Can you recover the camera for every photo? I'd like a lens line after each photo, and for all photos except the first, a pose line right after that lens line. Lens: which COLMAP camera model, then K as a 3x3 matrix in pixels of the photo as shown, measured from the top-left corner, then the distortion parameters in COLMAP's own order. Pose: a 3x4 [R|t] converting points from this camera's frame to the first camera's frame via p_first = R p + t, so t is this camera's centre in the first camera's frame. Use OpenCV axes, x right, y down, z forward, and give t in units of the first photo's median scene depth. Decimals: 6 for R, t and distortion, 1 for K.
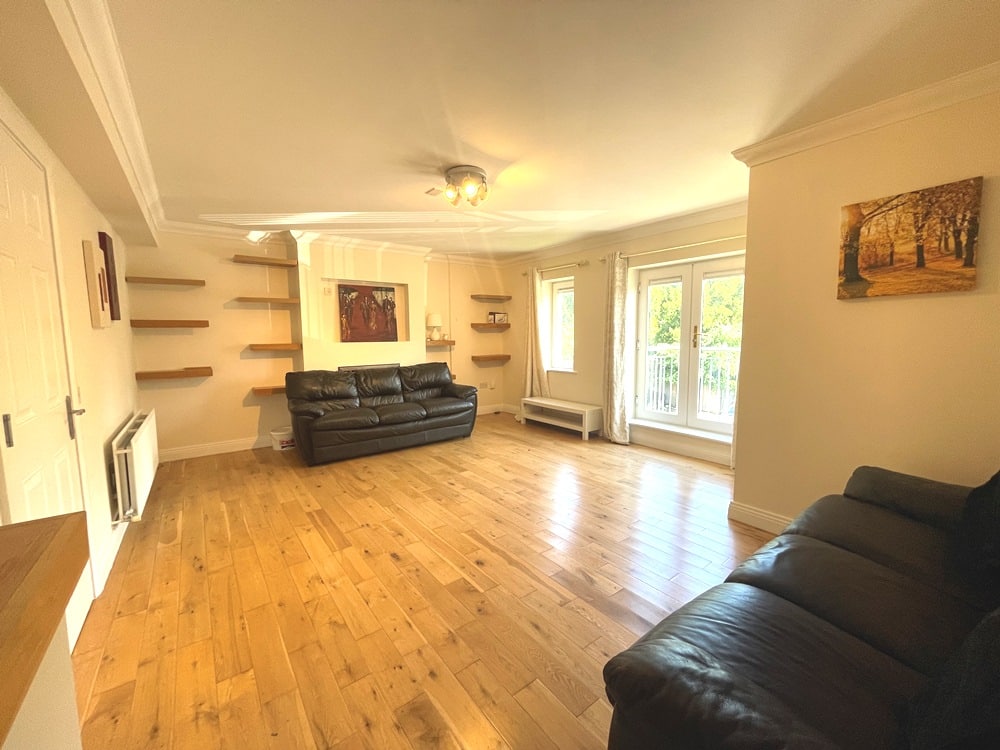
lens RADIAL K [[405.8, 0, 496.6], [0, 405.8, 377.8], [0, 0, 1]] dist [-0.002366, -0.000571]
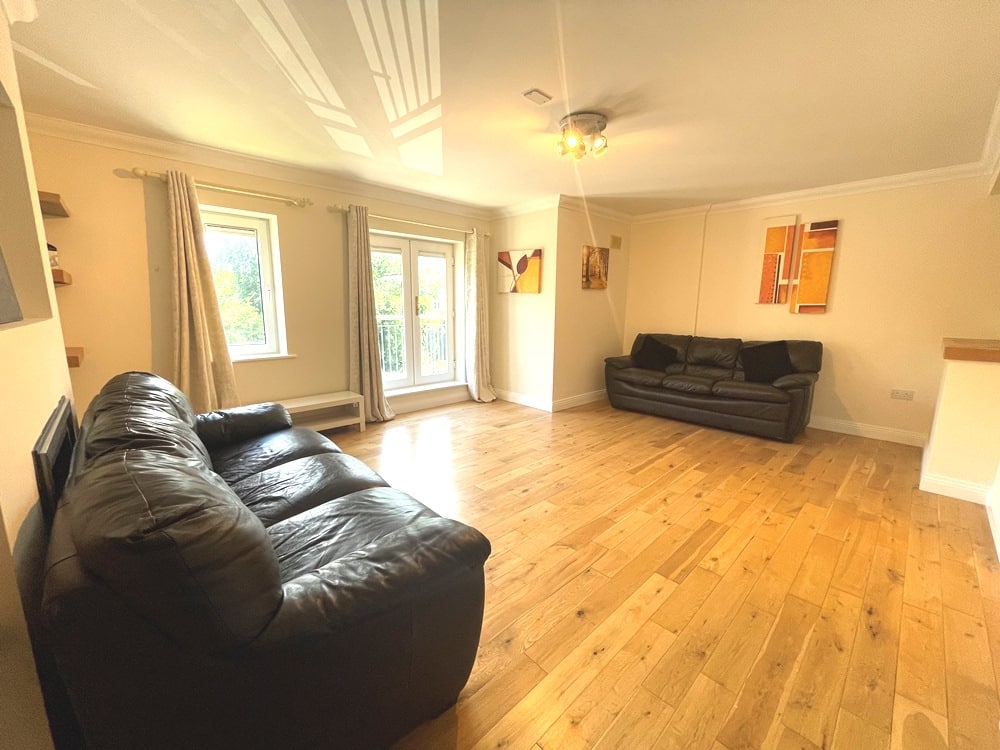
lens RADIAL K [[405.8, 0, 499.5], [0, 405.8, 378.2], [0, 0, 1]] dist [-0.002366, -0.000571]
pose [[-0.117419, -0.169656, 0.978483, -0.701198], [0.102034, 0.978024, 0.181821, -0.086594], [-0.987827, 0.121188, -0.097528, 0.910995]]
